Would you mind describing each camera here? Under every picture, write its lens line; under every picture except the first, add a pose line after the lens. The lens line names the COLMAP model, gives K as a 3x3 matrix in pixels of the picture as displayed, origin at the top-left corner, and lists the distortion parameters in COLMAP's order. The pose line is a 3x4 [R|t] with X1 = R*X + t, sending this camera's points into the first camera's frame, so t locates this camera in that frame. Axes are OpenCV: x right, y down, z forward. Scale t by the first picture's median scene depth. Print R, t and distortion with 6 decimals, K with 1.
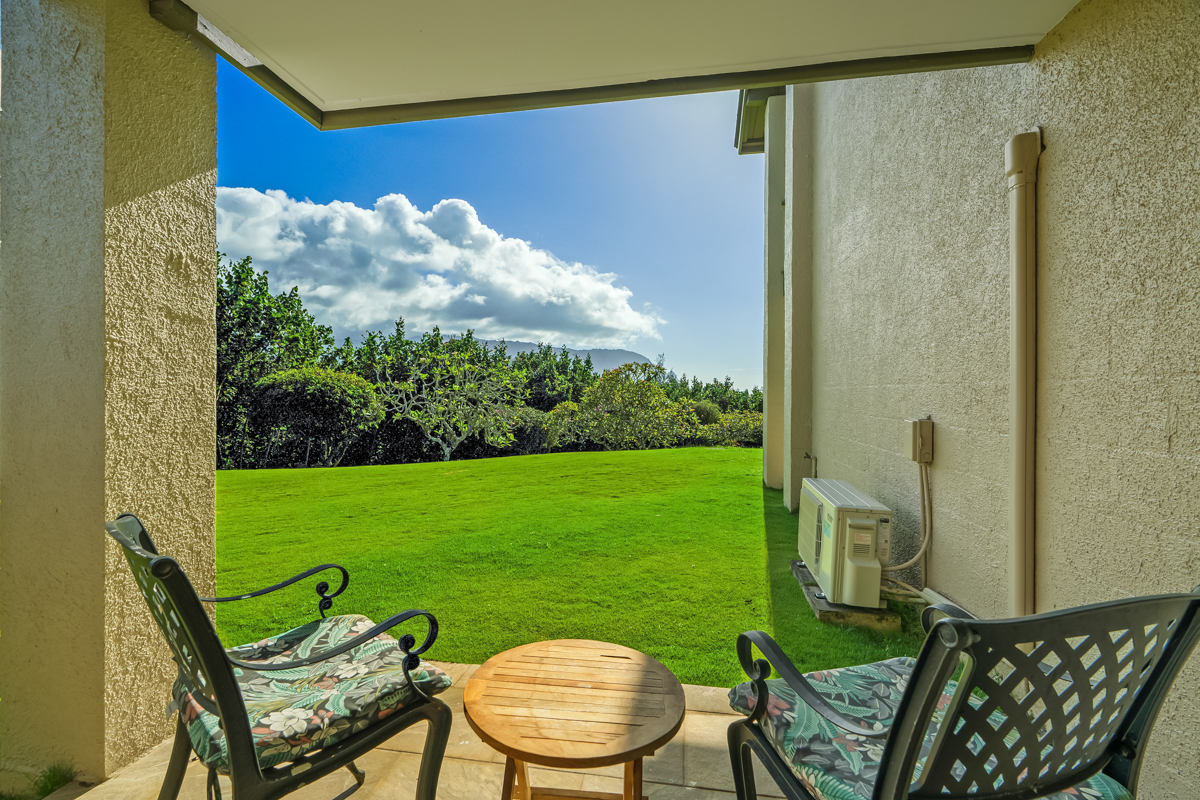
lens RADIAL K [[546.5, 0, 600.0], [0, 546.5, 400.0], [0, 0, 1]] dist [0.001861, 0.000228]
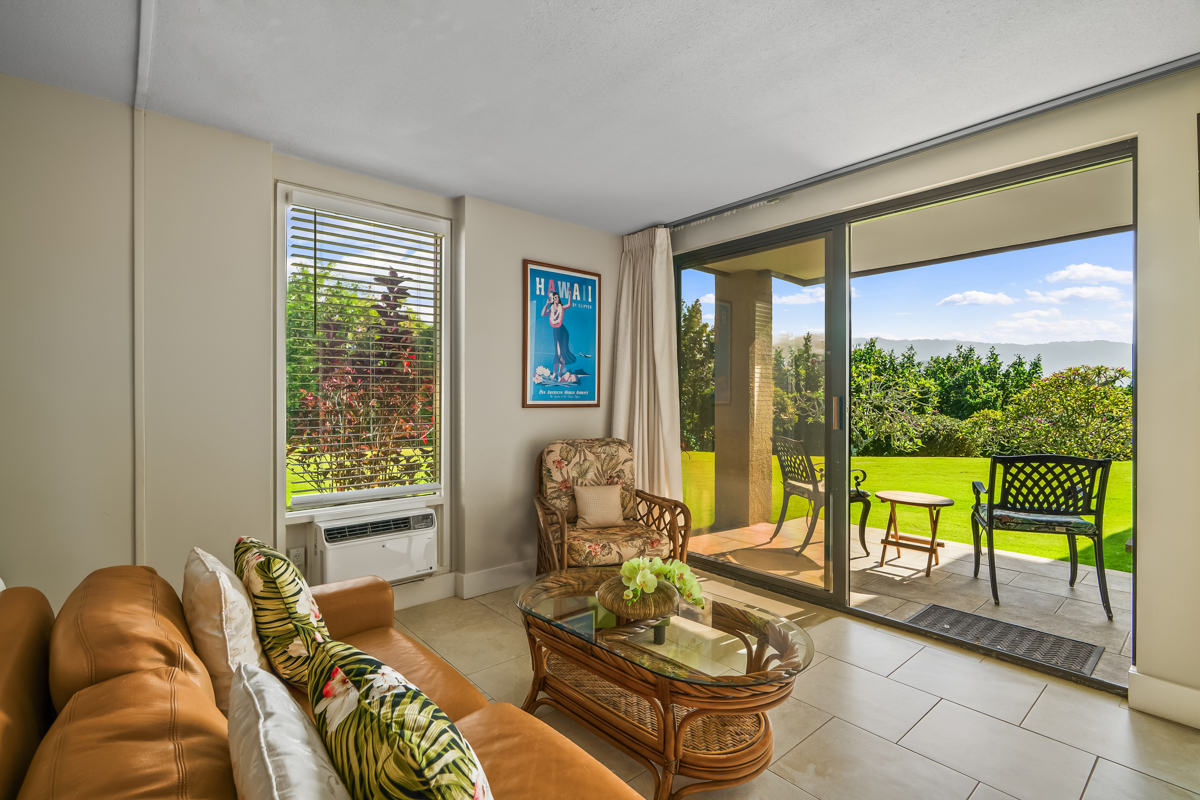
lens RADIAL K [[546.5, 0, 600.0], [0, 546.5, 400.0], [0, 0, 1]] dist [0.001861, 0.000228]
pose [[0.764224, -0.000033, -0.644951, 0.049099], [-0.008095, 0.999921, -0.009644, 0.000933], [0.644900, 0.012591, 0.764163, -0.206759]]
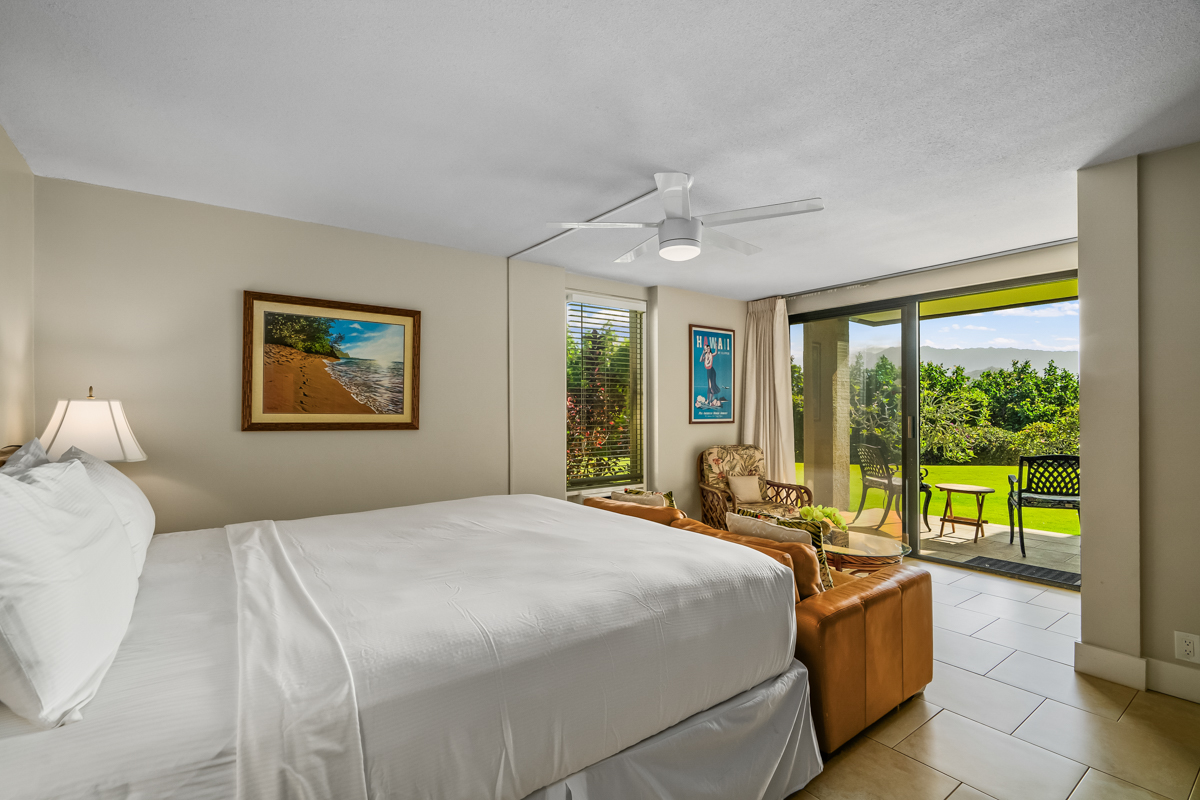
lens RADIAL K [[542.8, 0, 600.9], [0, 542.8, 412.5], [0, 0, 1]] dist [0.002501, 0.000372]
pose [[0.716592, -0.004265, -0.697479, 0.072696], [-0.004139, 0.999938, -0.010367, -0.001083], [0.697480, 0.010316, 0.716530, -0.330481]]
